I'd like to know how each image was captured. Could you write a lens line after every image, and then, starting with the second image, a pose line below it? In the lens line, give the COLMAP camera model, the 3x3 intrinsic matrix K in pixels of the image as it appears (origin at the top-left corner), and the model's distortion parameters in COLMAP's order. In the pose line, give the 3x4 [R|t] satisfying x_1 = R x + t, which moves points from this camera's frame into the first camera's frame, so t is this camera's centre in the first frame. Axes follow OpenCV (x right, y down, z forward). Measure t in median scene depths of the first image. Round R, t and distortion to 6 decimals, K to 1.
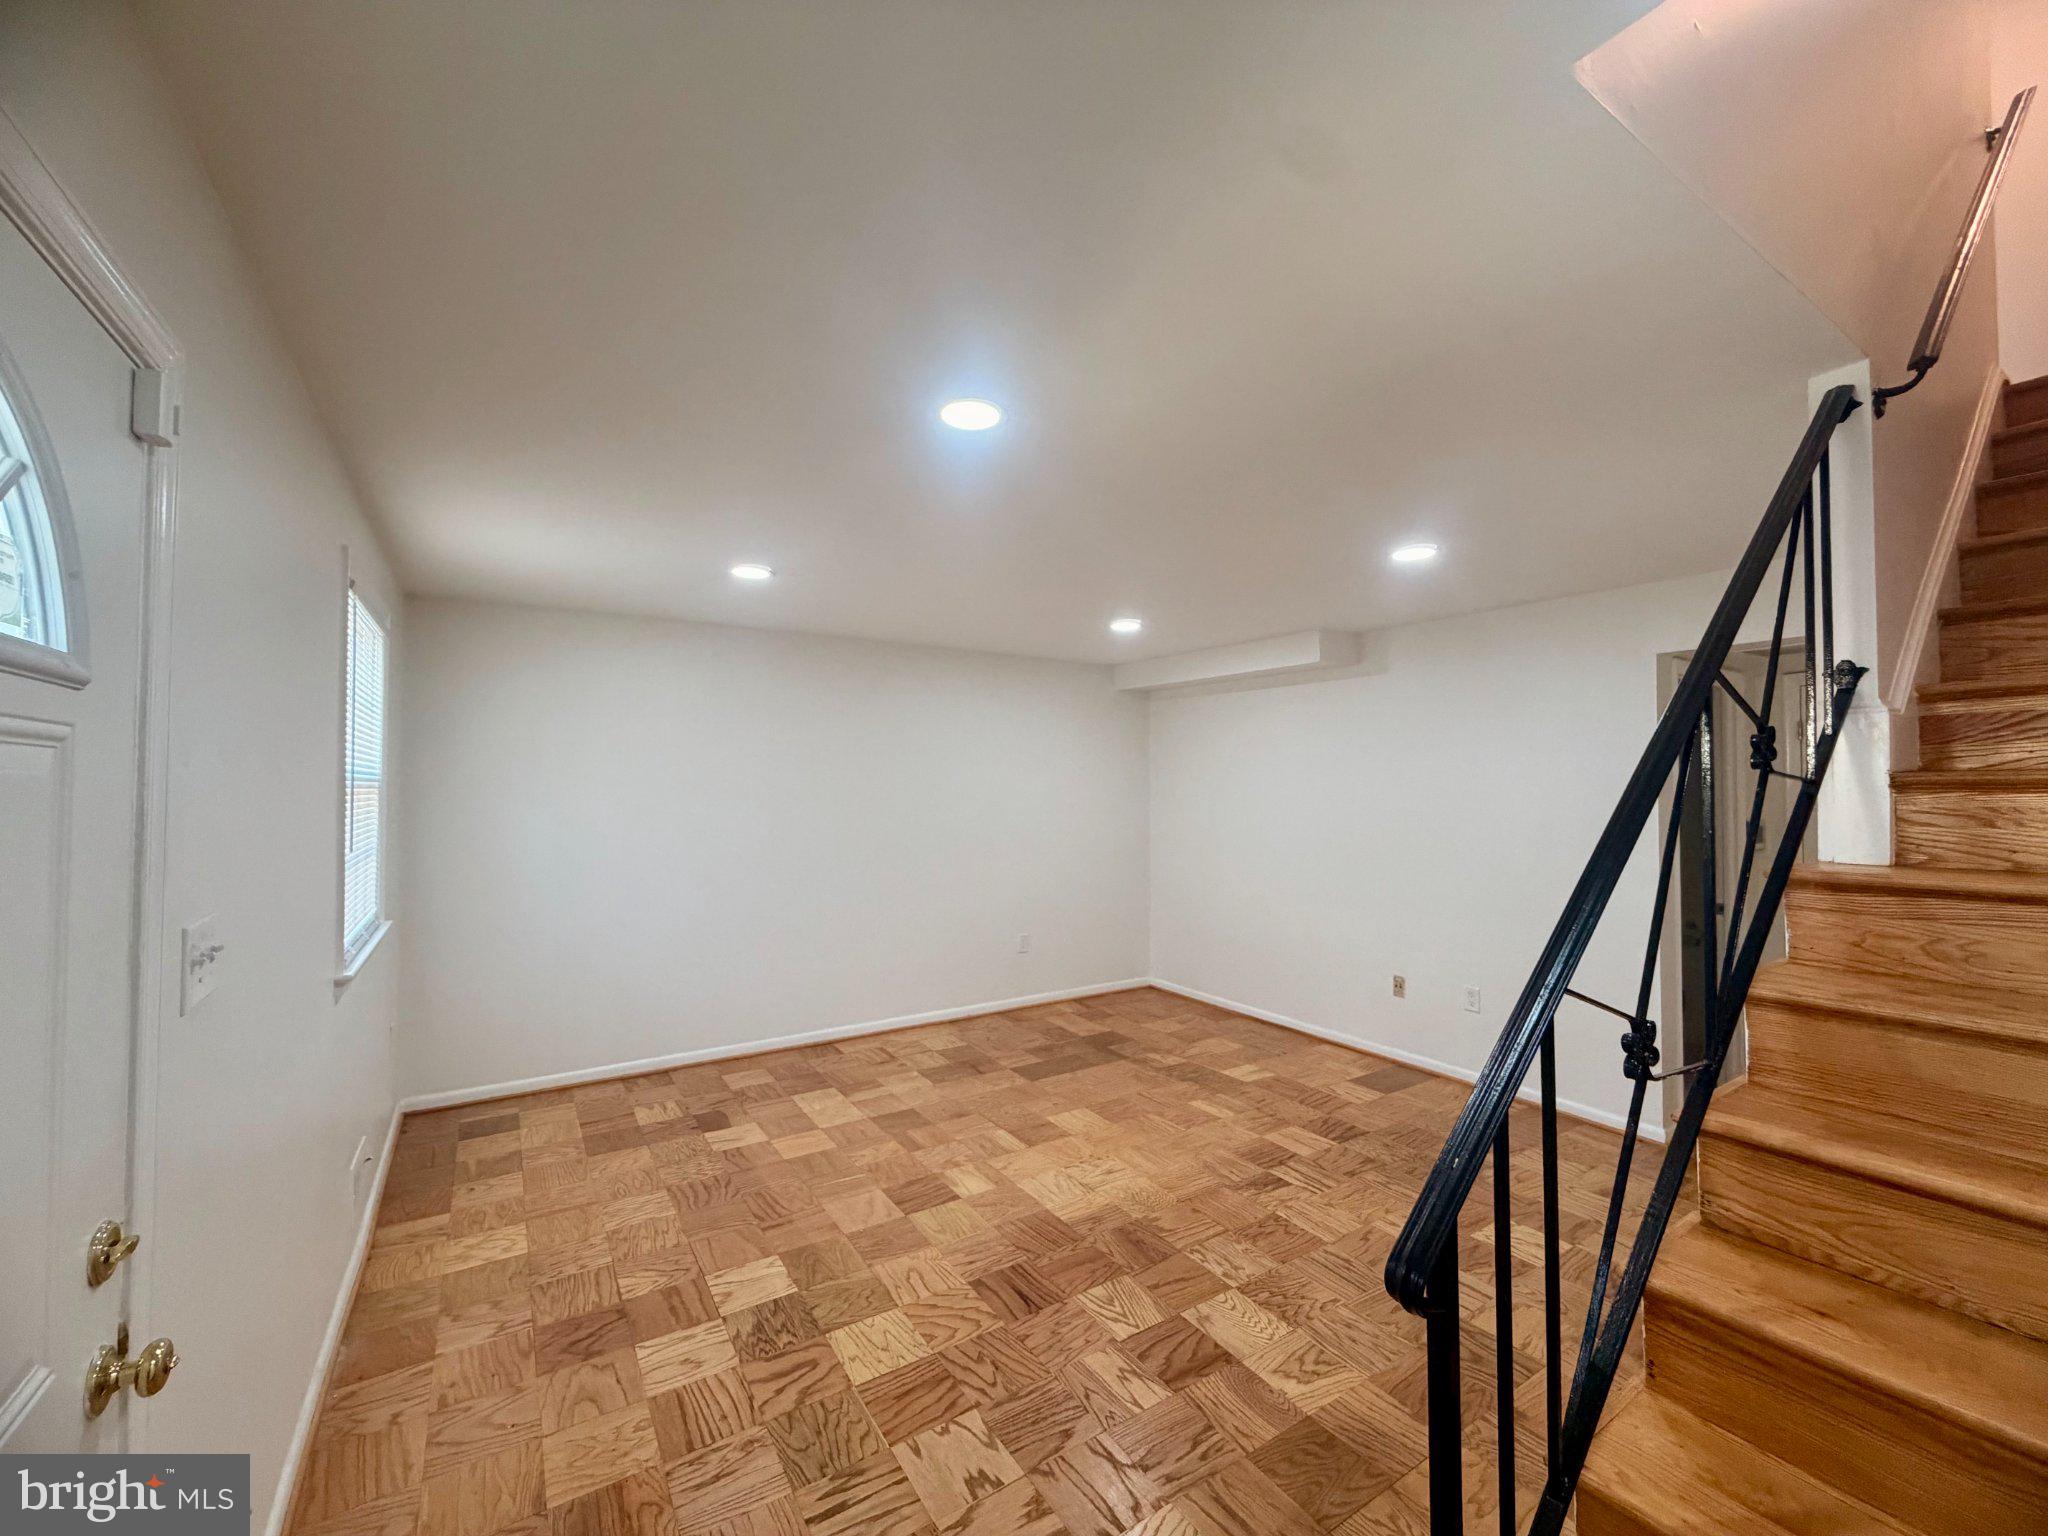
lens RADIAL K [[818.4, 0, 1019.9], [0, 818.4, 765.0], [0, 0, 1]] dist [0.000265, 0.000014]
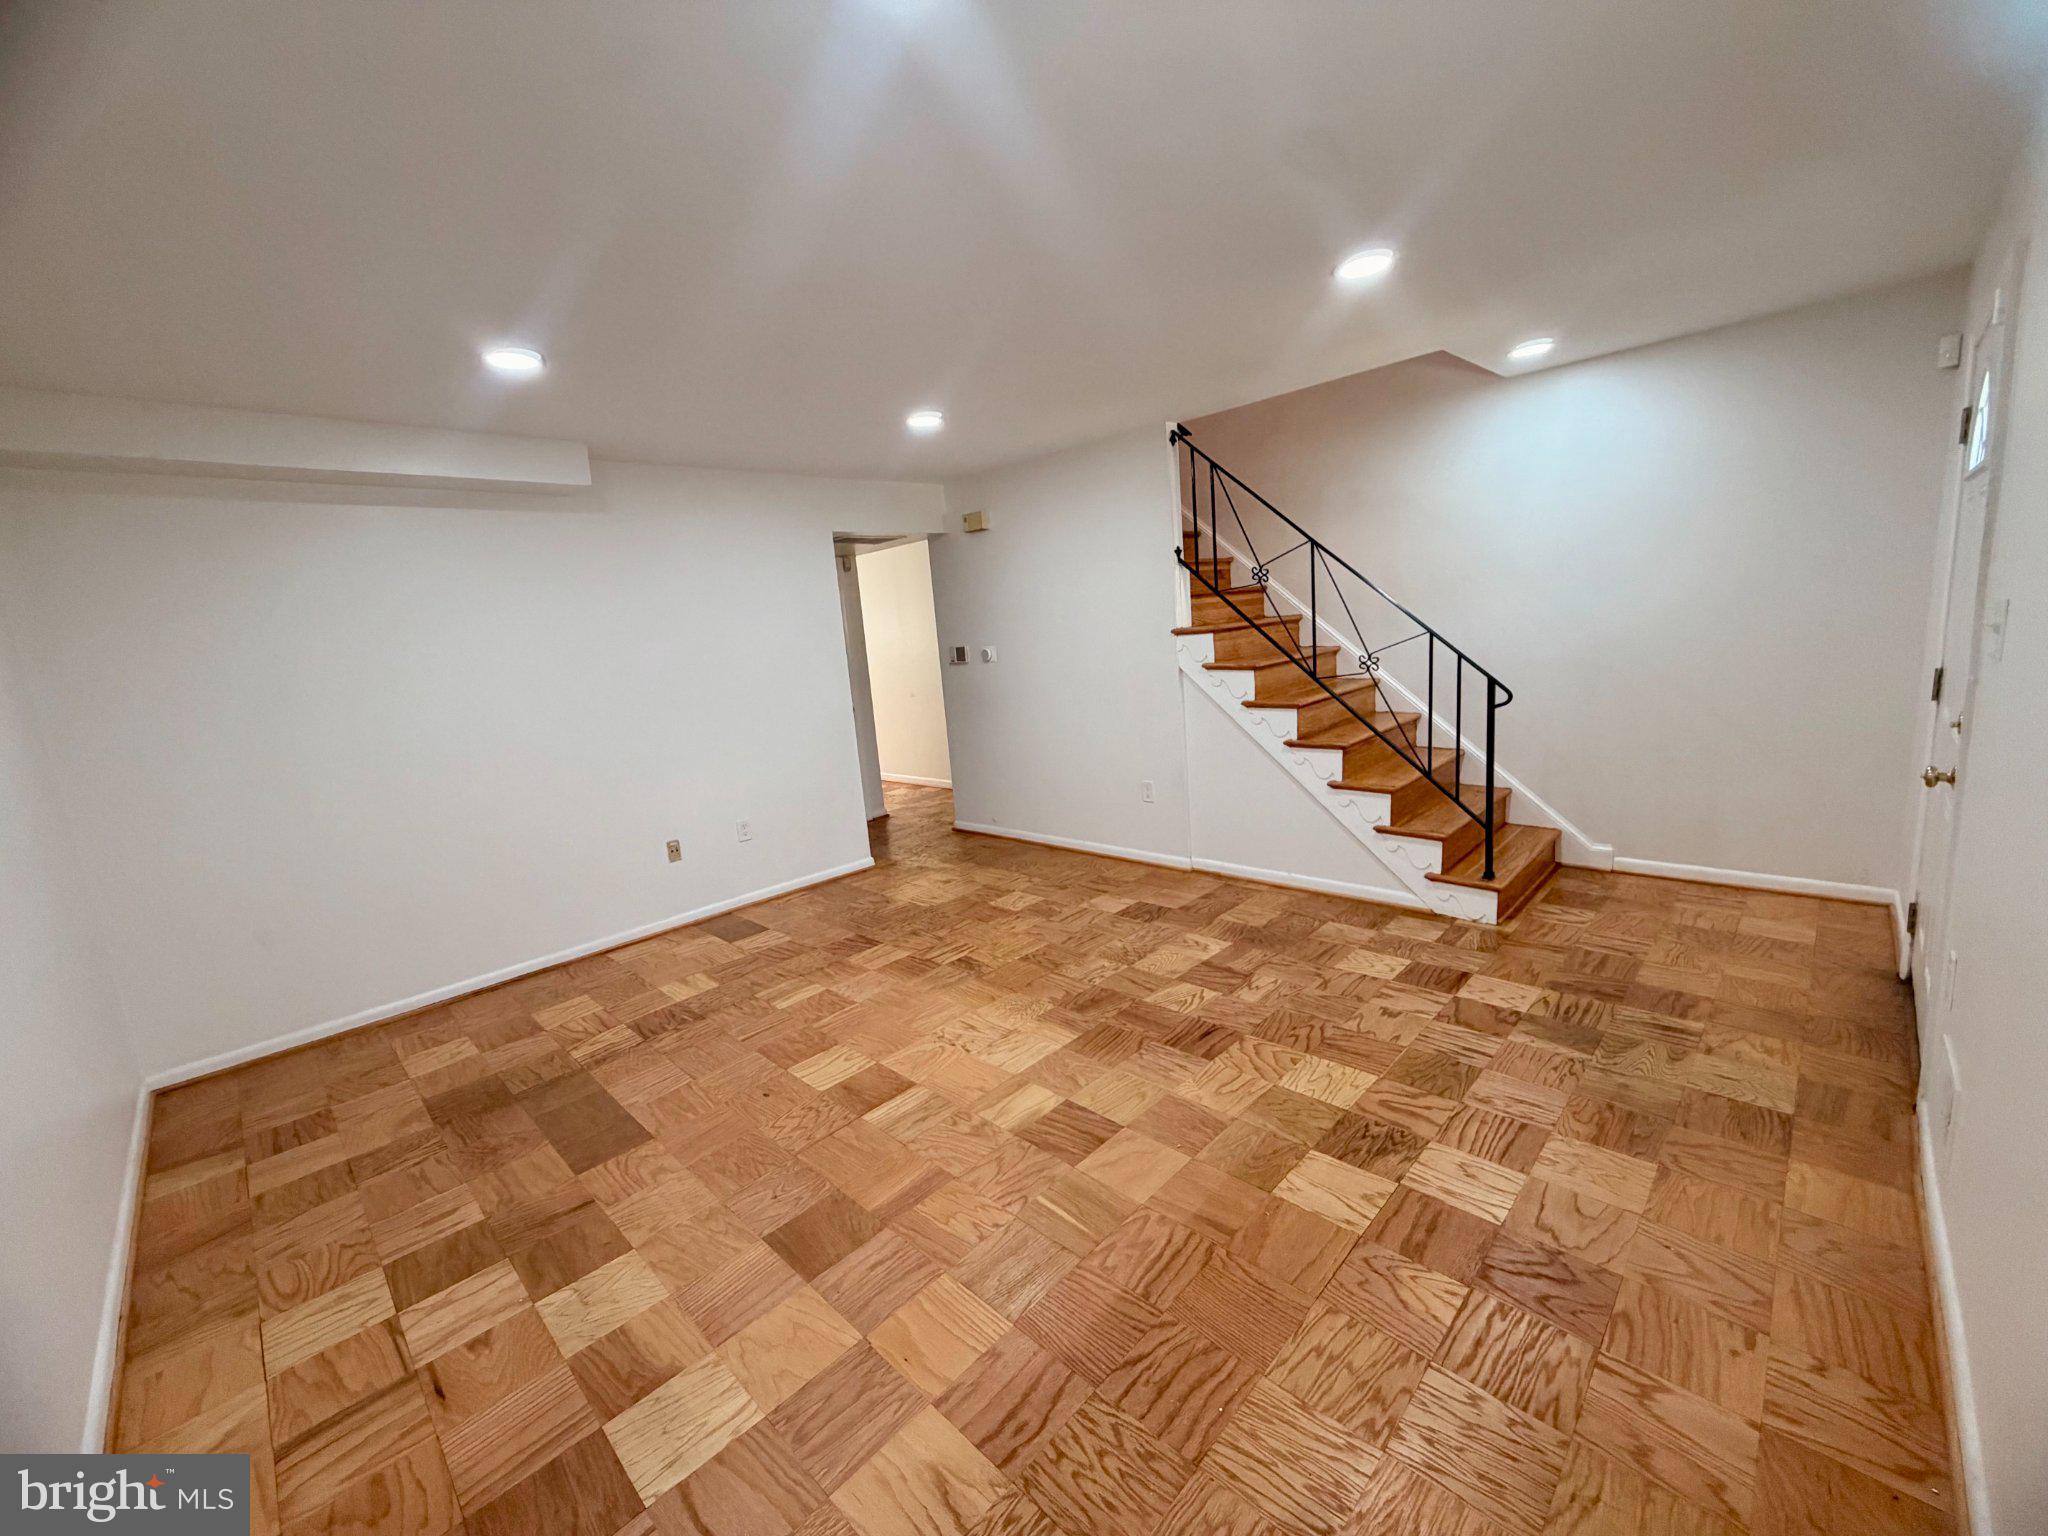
lens RADIAL K [[818.4, 0, 1019.9], [0, 818.4, 765.0], [0, 0, 1]] dist [0.000265, 0.000014]
pose [[-0.216424, -0.146542, 0.965239, -0.841145], [0.059072, 0.984894, 0.162771, 0.057555], [-0.974511, 0.092246, -0.204498, 1.224250]]
